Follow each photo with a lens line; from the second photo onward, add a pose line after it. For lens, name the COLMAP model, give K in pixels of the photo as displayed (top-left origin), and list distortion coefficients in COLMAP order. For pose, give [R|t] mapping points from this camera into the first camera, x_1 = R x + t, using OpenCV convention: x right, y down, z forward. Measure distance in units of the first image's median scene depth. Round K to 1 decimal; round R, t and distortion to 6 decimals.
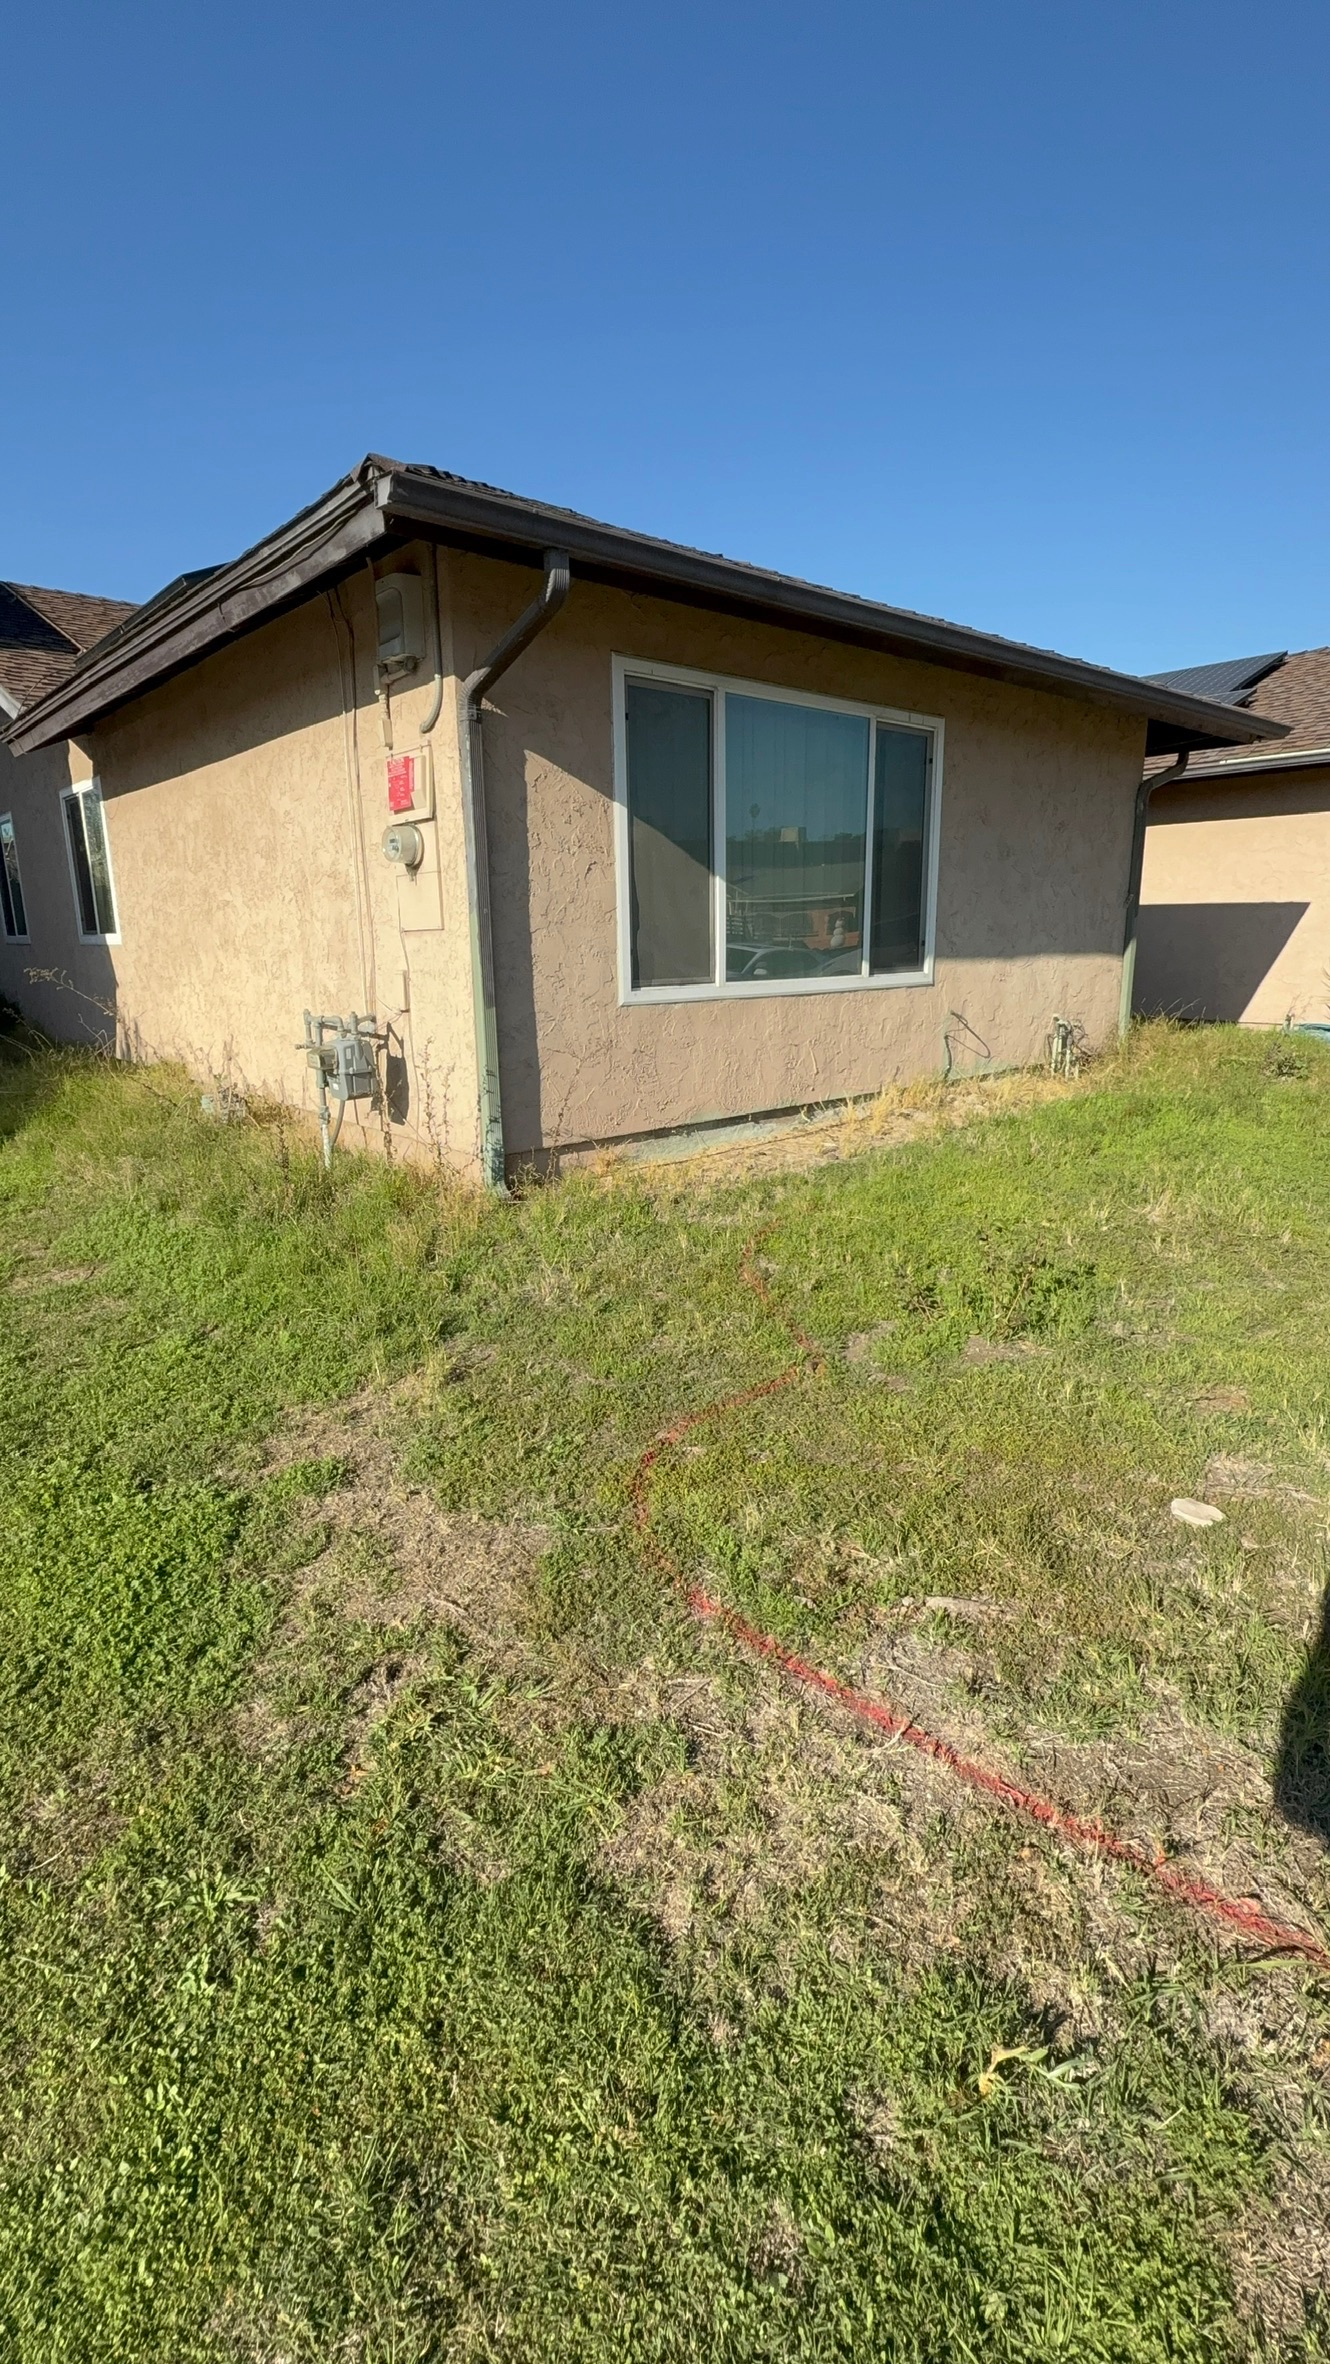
lens RADIAL K [[1085.5, 0, 666.6], [0, 1085.5, 1188.0], [0, 0, 1]] dist [0.004683, -0.000146]
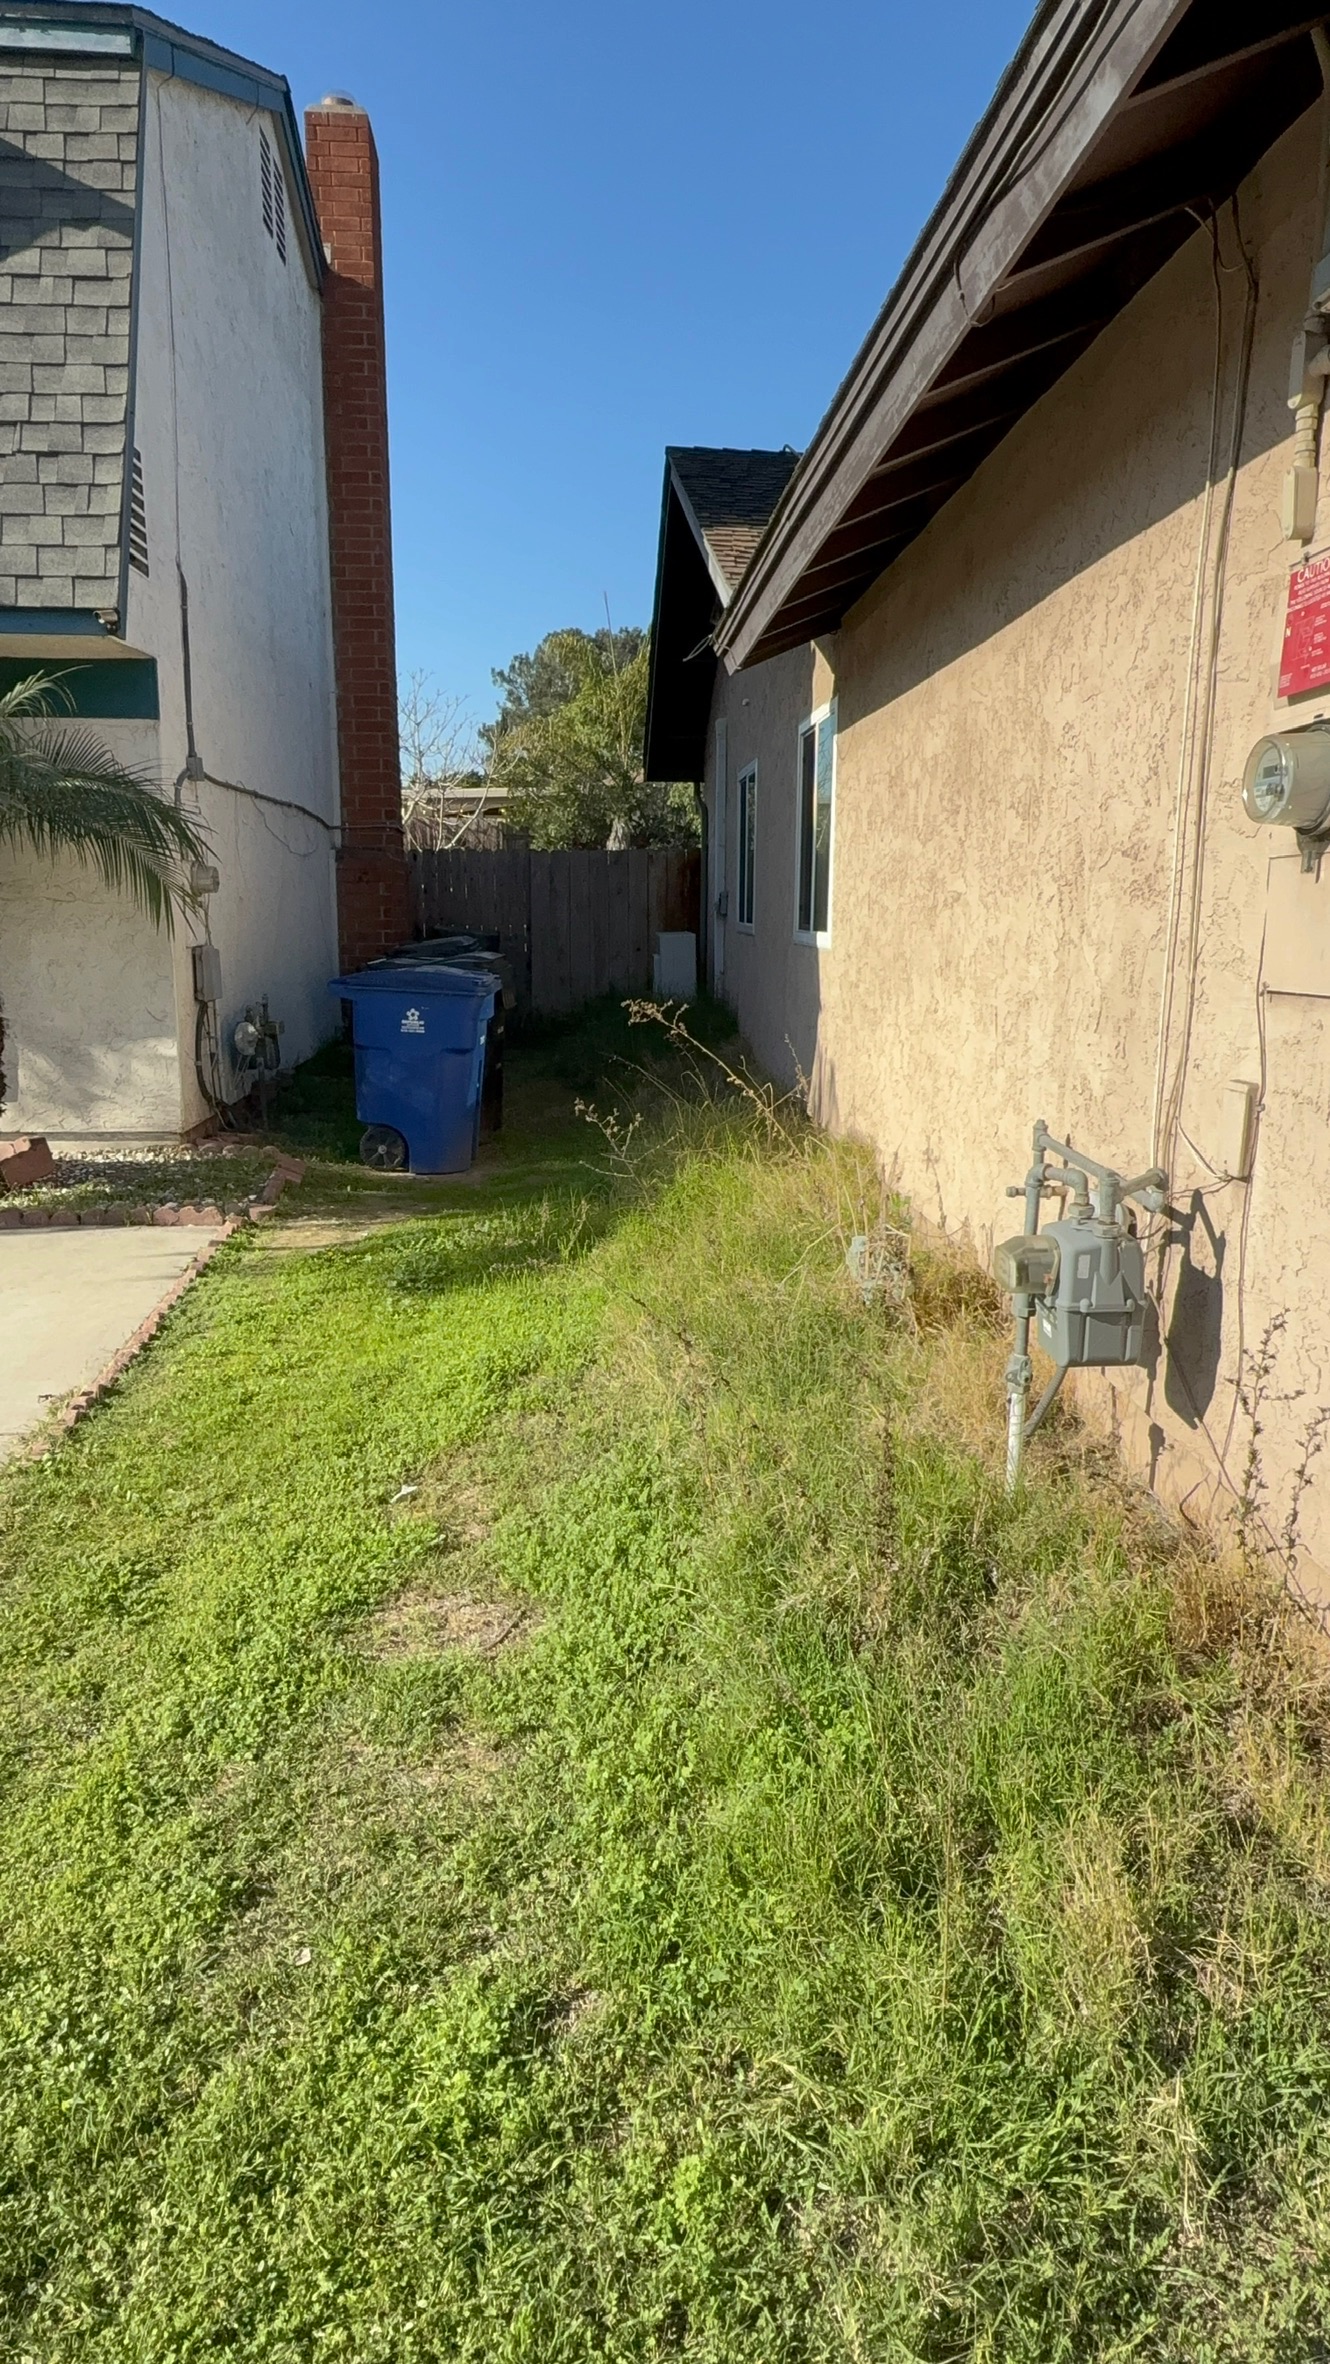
lens RADIAL K [[1428.8, 0, 663.2], [0, 1428.8, 1184.1], [0, 0, 1]] dist [0.005459, -0.000747]
pose [[0.798722, 0.136963, -0.585905, -0.089590], [-0.160642, 0.986943, 0.011718, -0.122782], [0.579860, 0.084761, 0.810295, 0.400163]]
